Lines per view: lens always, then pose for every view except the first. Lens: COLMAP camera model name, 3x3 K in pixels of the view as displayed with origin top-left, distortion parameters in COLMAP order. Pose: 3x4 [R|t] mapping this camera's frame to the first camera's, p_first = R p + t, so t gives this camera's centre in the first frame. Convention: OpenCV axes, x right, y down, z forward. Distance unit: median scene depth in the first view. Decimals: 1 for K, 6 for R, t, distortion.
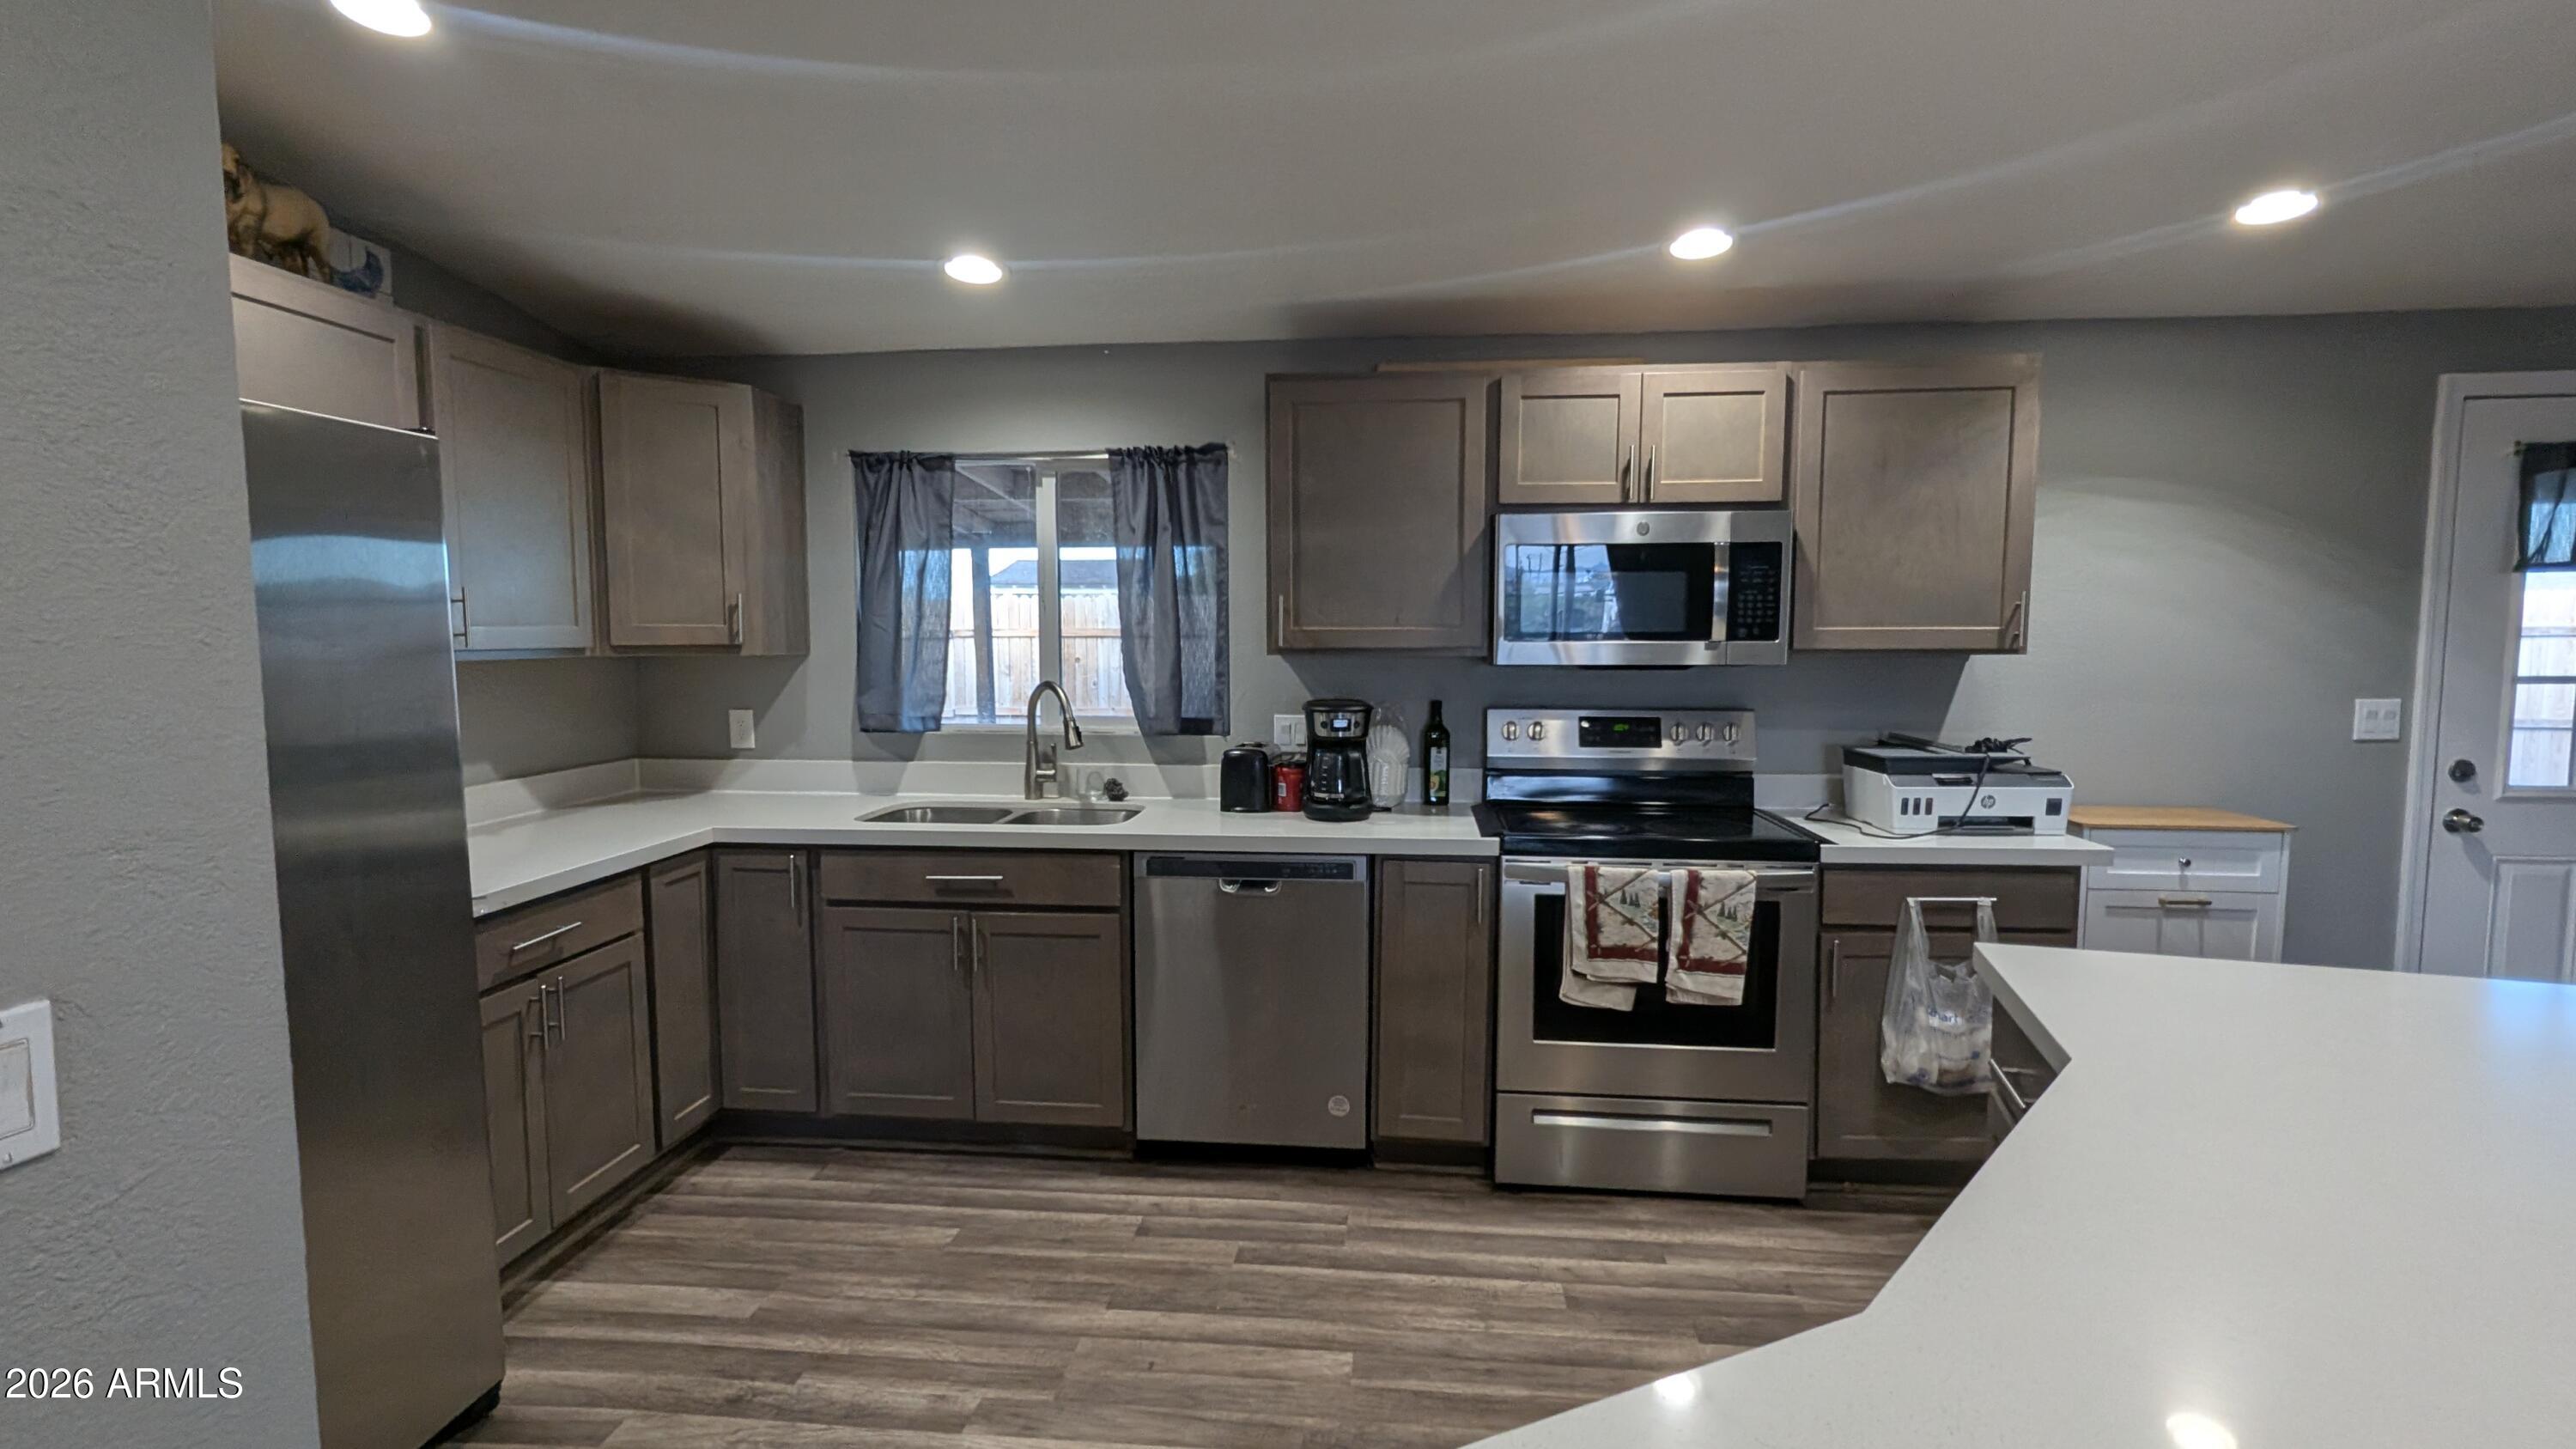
lens RADIAL K [[1185.5, 0, 1288.0], [0, 1185.5, 724.5], [0, 0, 1]] dist [-0.000821, -0.000438]
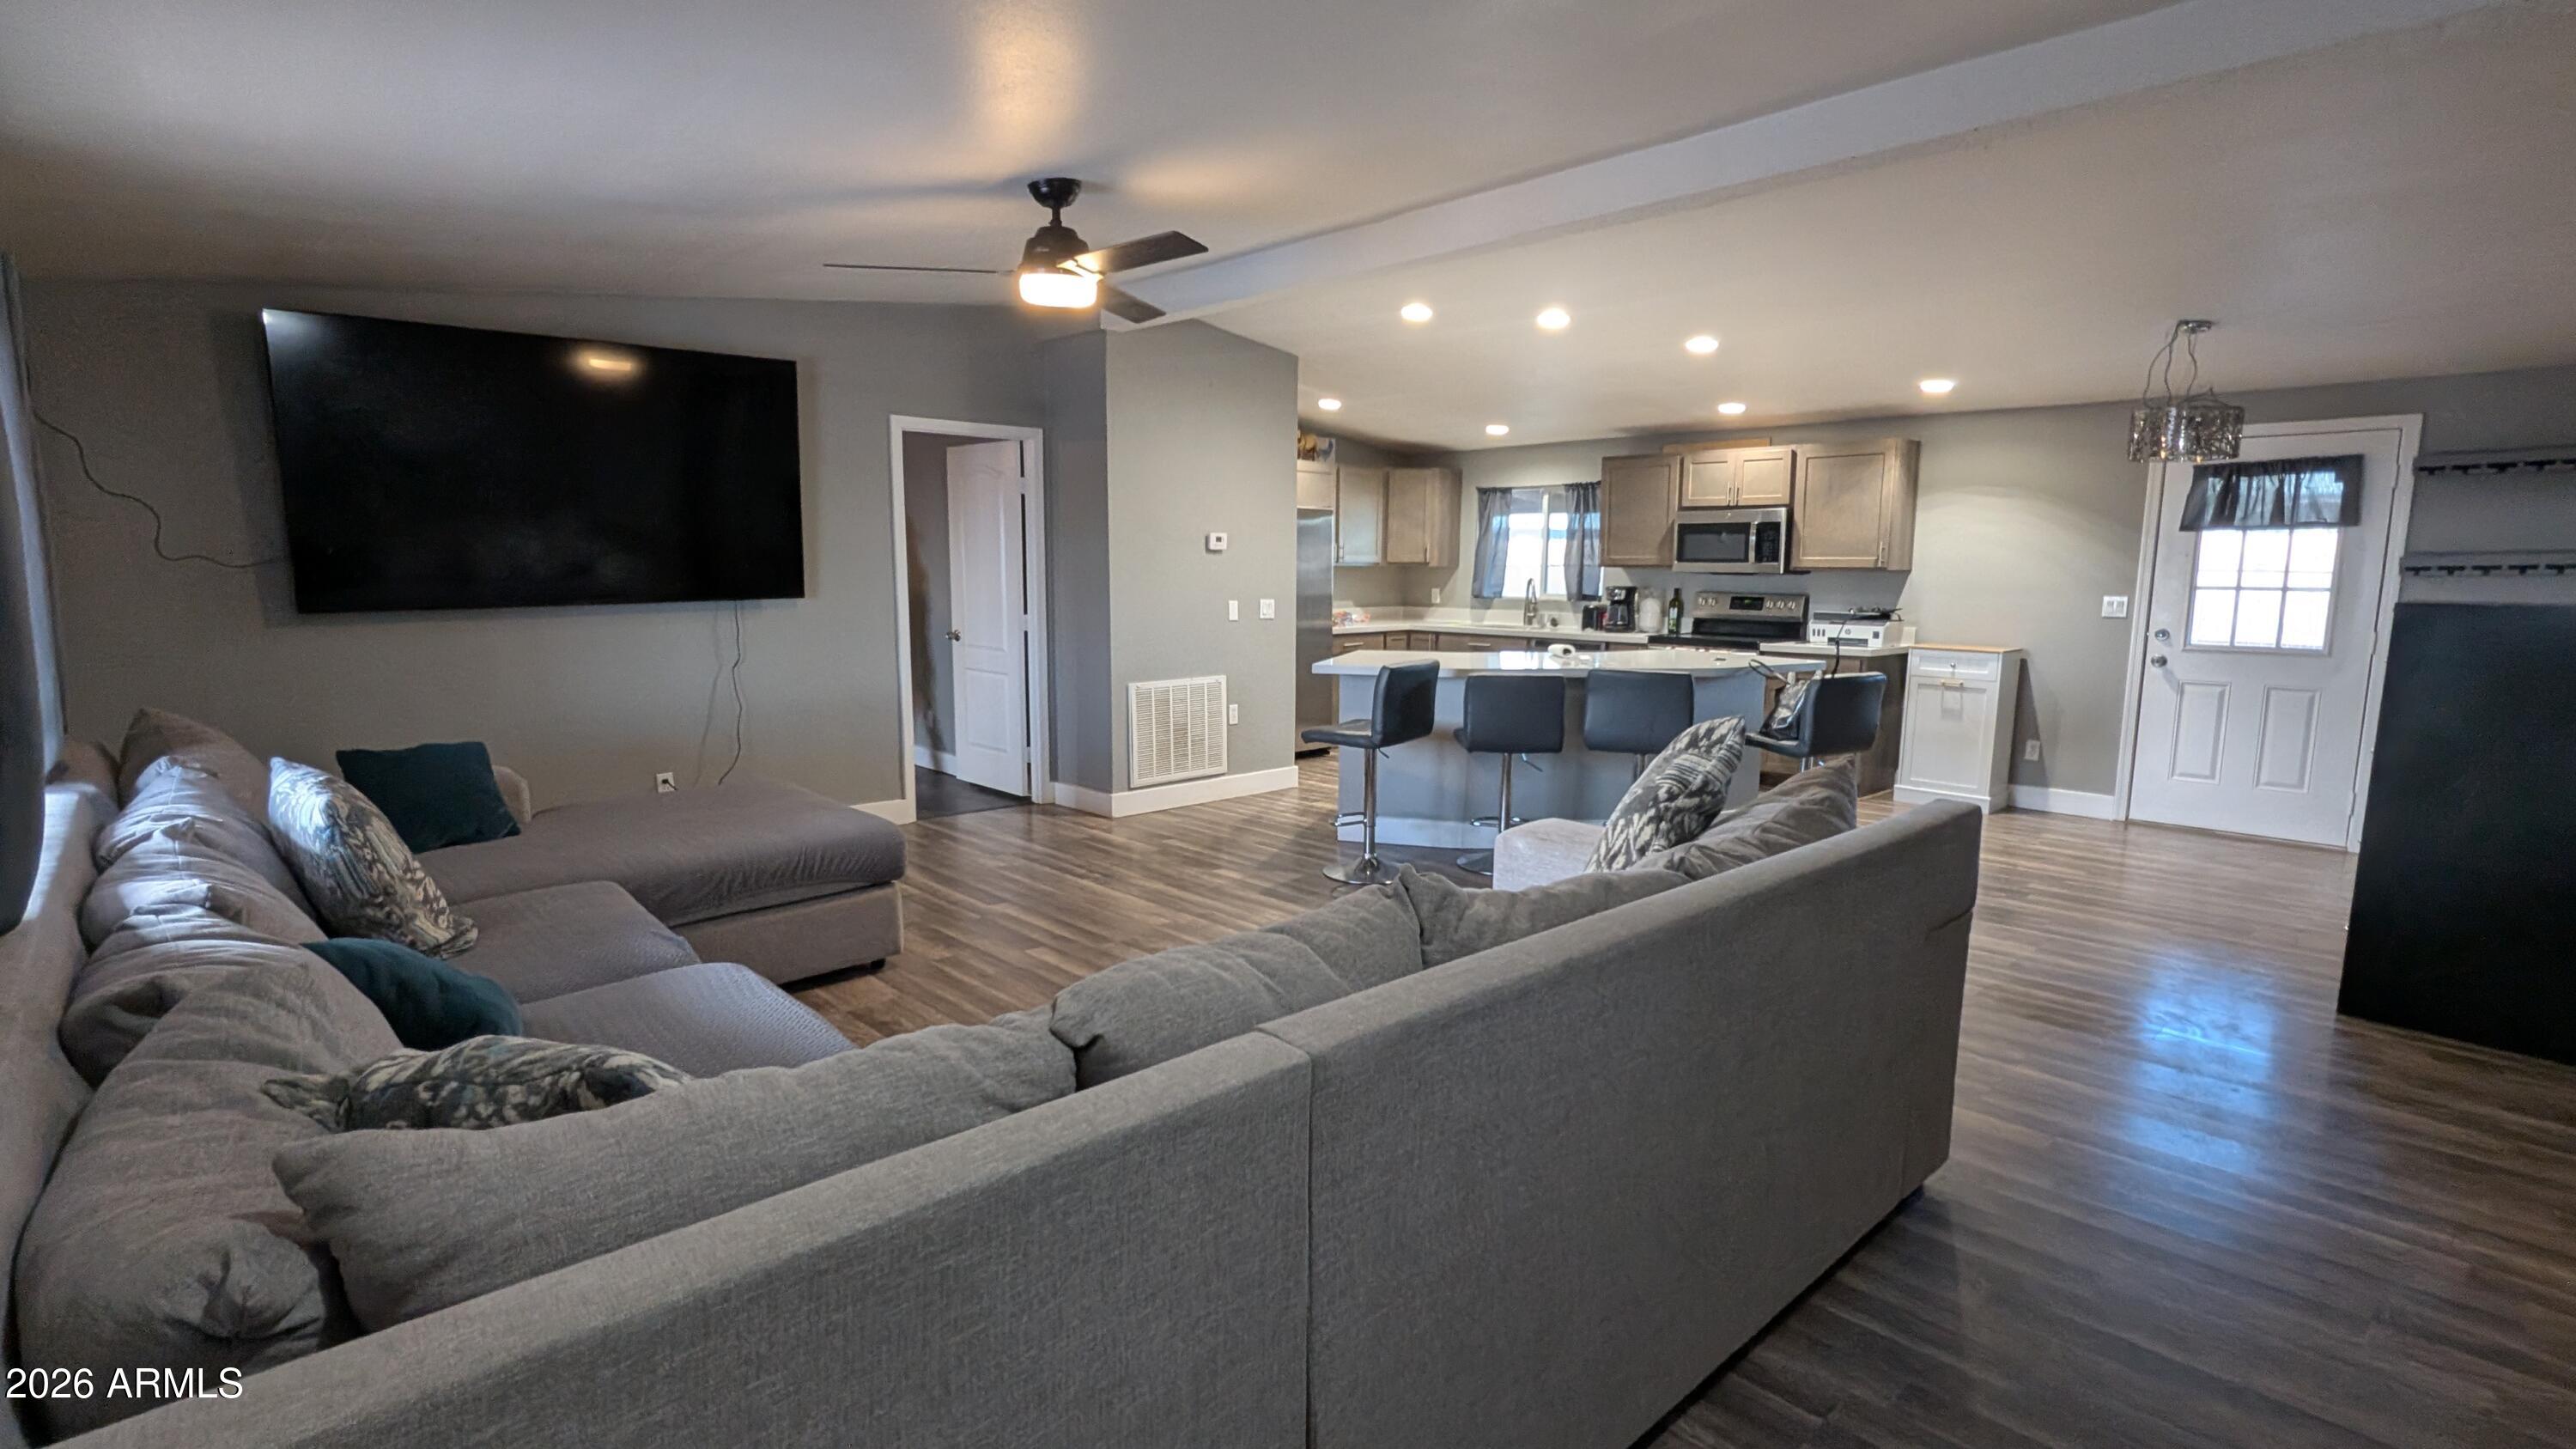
lens RADIAL K [[1185.5, 0, 1288.0], [0, 1185.5, 724.5], [0, 0, 1]] dist [-0.000821, -0.000438]
pose [[0.753657, 0.095537, -0.650288, 1.123900], [-0.059546, 0.995236, 0.077204, 0.114758], [0.654566, -0.019463, 0.755755, -1.312032]]
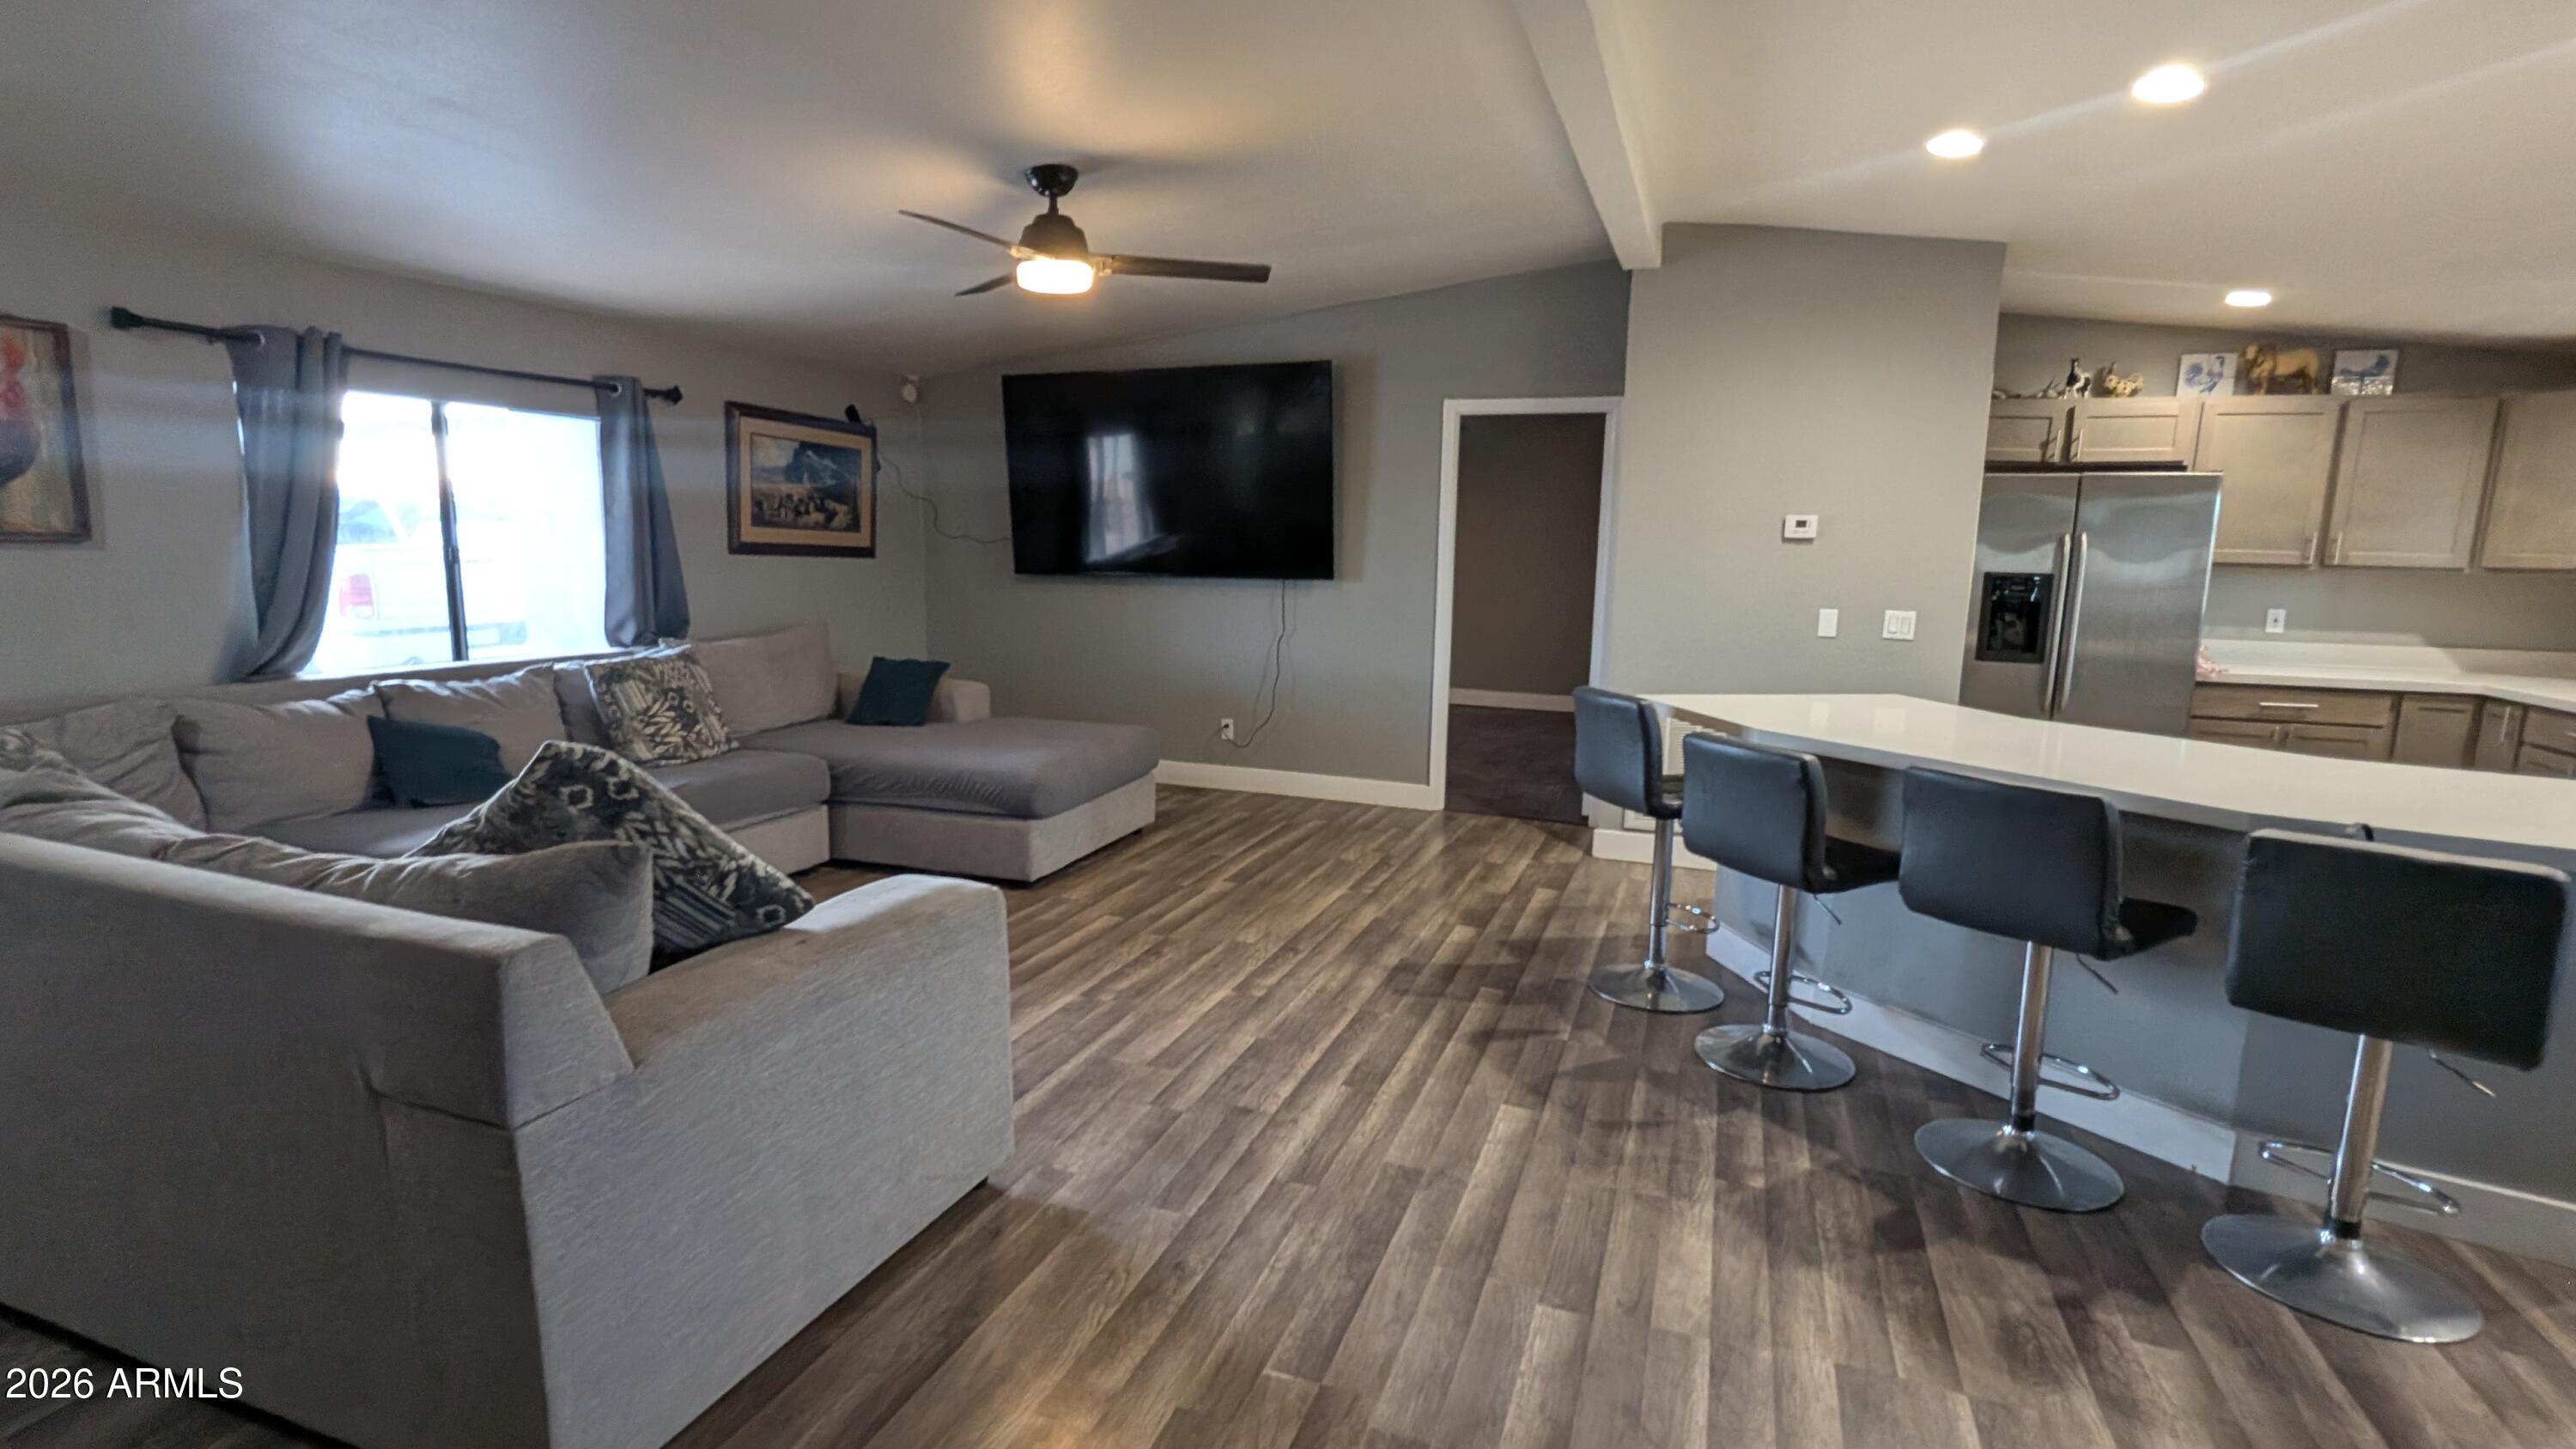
lens RADIAL K [[1185.5, 0, 1288.0], [0, 1185.5, 724.5], [0, 0, 1]] dist [-0.000821, -0.000438]
pose [[-0.250500, 0.146885, -0.956909, 1.289013], [-0.095613, 0.979837, 0.175434, 0.014241], [0.963383, 0.135439, -0.231405, -0.135298]]
